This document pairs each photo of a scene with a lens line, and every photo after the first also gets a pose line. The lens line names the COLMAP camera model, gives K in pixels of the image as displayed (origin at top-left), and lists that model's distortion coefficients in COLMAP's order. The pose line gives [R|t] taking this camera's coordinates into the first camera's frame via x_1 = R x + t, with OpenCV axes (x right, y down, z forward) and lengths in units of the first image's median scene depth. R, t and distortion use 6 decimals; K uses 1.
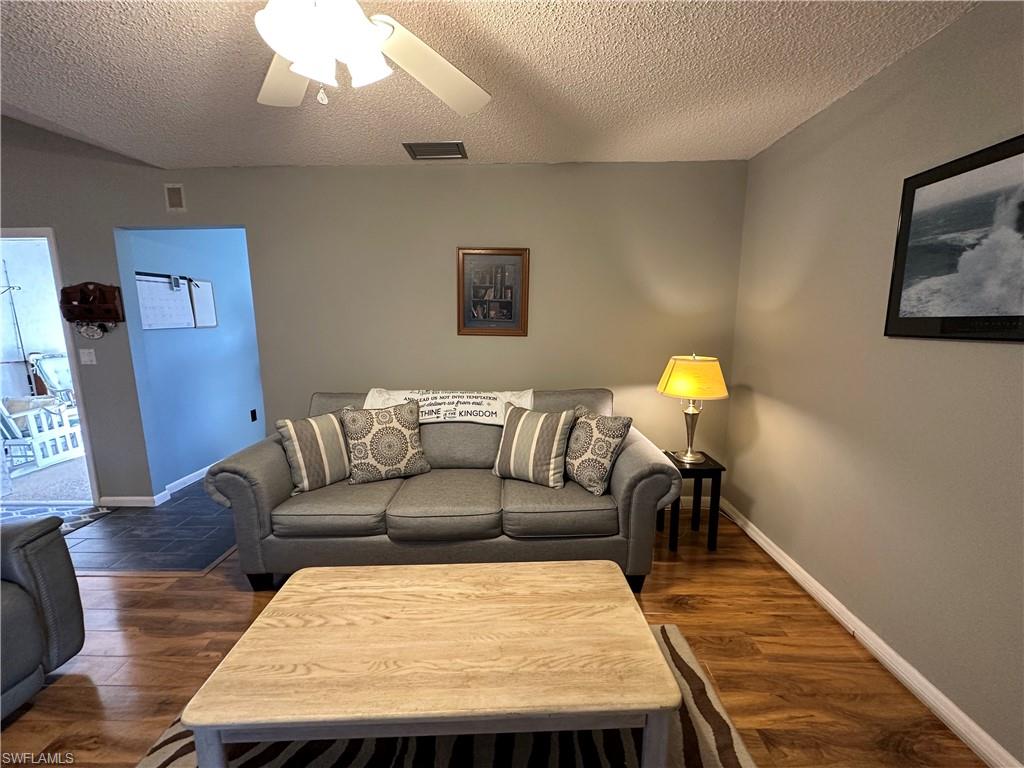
lens RADIAL K [[408.6, 0, 508.8], [0, 408.6, 384.6], [0, 0, 1]] dist [-0.004286, 0.001623]
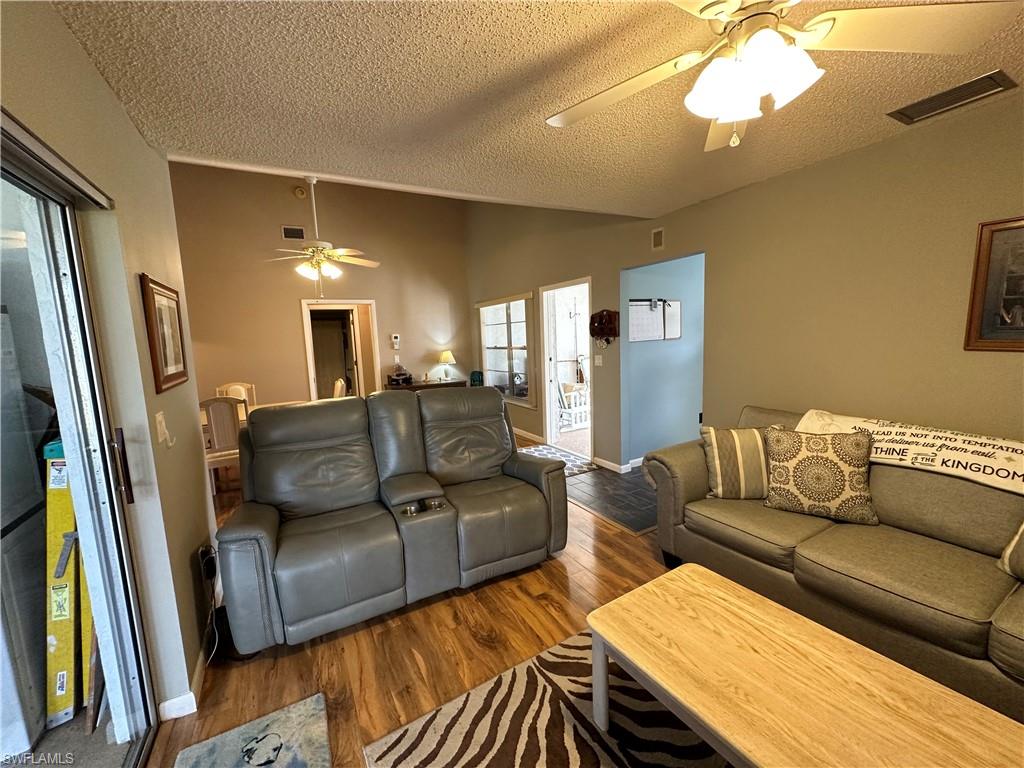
lens RADIAL K [[408.6, 0, 513.9], [0, 408.6, 382.9], [0, 0, 1]] dist [-0.004286, 0.001623]
pose [[0.504240, 0.086088, -0.859262, 0.106201], [-0.102269, 0.993969, 0.039569, -0.018678], [0.857486, 0.067924, 0.510003, -0.008885]]
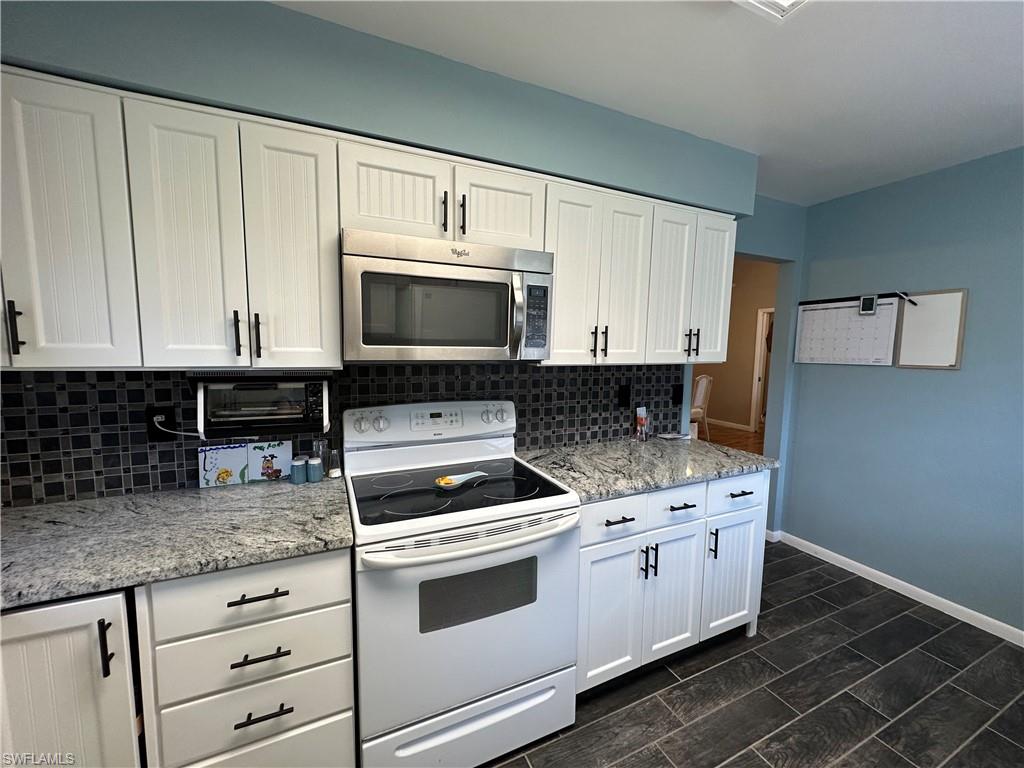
lens RADIAL K [[408.6, 0, 510.6], [0, 408.6, 383.9], [0, 0, 1]] dist [-0.004286, 0.001623]
pose [[-0.902870, 0.035613, -0.428437, 0.128544], [-0.076771, 0.967189, 0.242180, -0.342398], [0.423004, 0.251549, -0.870512, 2.001939]]
